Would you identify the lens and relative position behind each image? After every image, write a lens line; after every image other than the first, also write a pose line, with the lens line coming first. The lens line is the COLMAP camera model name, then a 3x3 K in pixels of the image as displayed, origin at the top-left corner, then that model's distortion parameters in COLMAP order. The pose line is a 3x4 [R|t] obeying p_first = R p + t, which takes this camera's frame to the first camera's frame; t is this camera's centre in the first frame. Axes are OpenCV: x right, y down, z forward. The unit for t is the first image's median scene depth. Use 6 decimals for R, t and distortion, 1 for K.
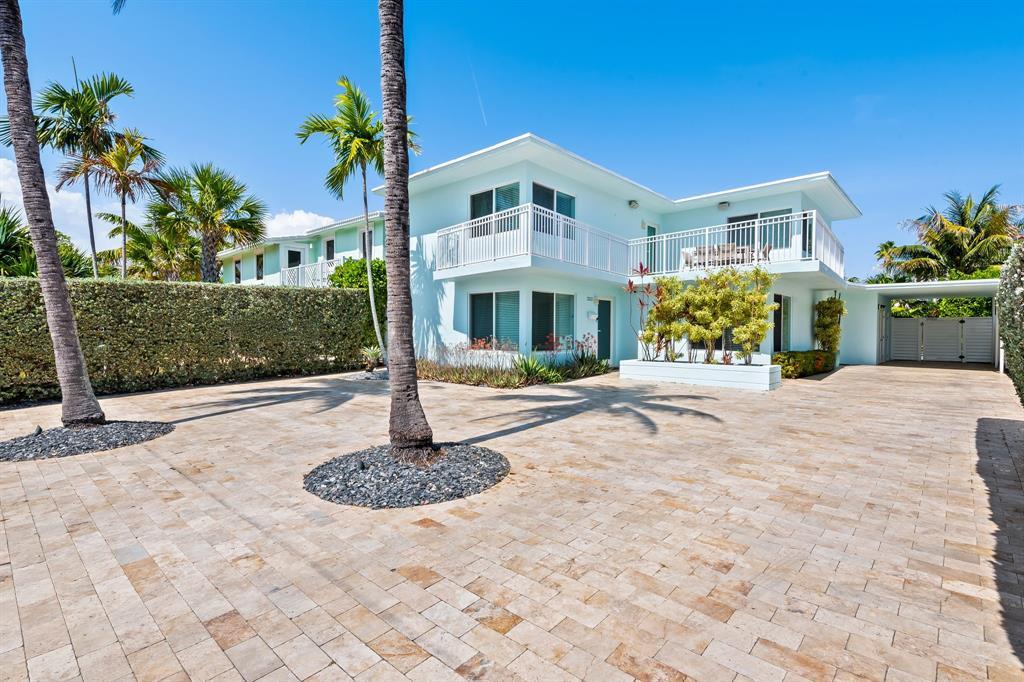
lens RADIAL K [[484.1, 0, 514.7], [0, 484.1, 338.7], [0, 0, 1]] dist [0.013867, -0.001287]
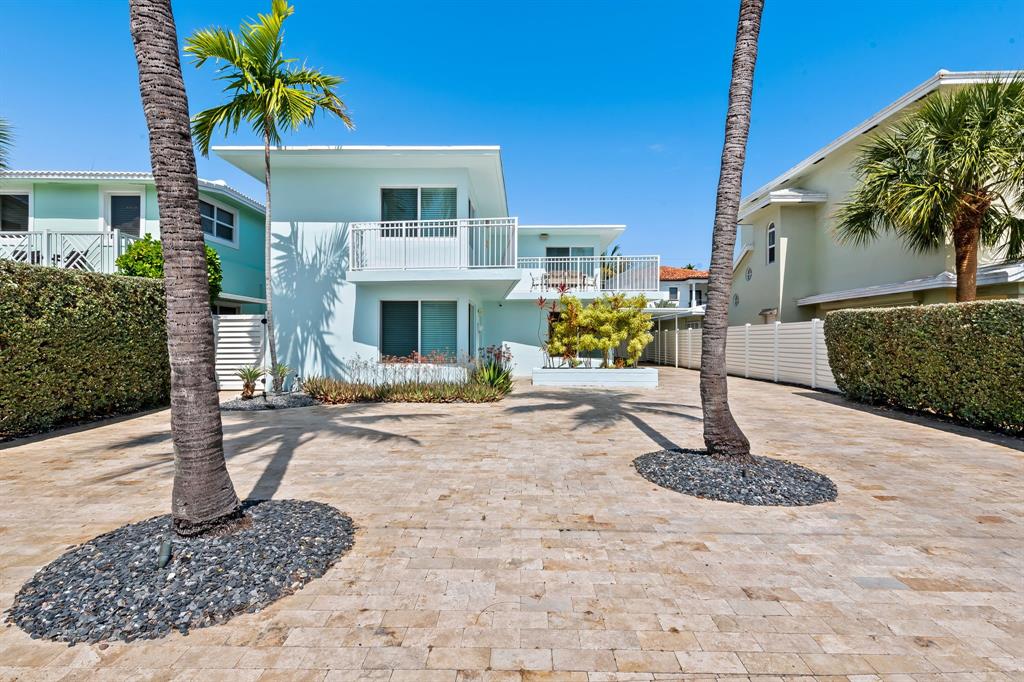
lens RADIAL K [[484.1, 0, 514.7], [0, 484.1, 338.7], [0, 0, 1]] dist [0.013867, -0.001287]
pose [[0.750936, 0.000490, 0.660375, -0.526070], [0.010141, 0.999873, -0.012273, -0.010492], [-0.660297, 0.015913, 0.750836, 0.199023]]
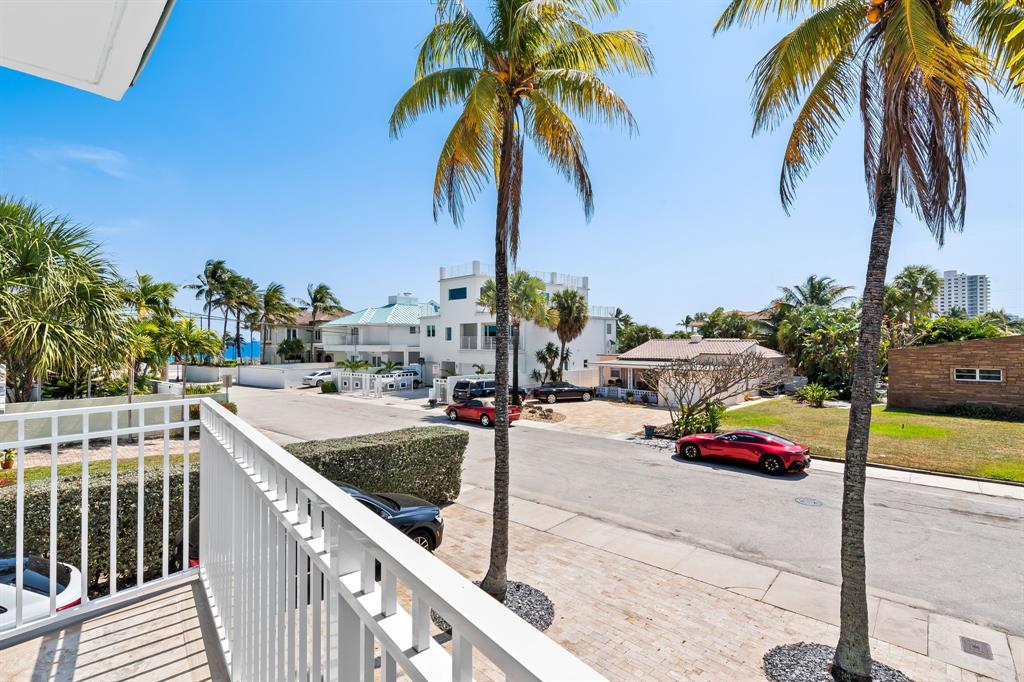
lens RADIAL K [[484.1, 0, 514.7], [0, 484.1, 338.7], [0, 0, 1]] dist [0.013867, -0.001287]
pose [[-0.999539, 0.001662, 0.030318, -0.135983], [0.002028, 0.999925, 0.012037, -0.263684], [-0.030296, 0.012093, -0.999468, 1.055129]]
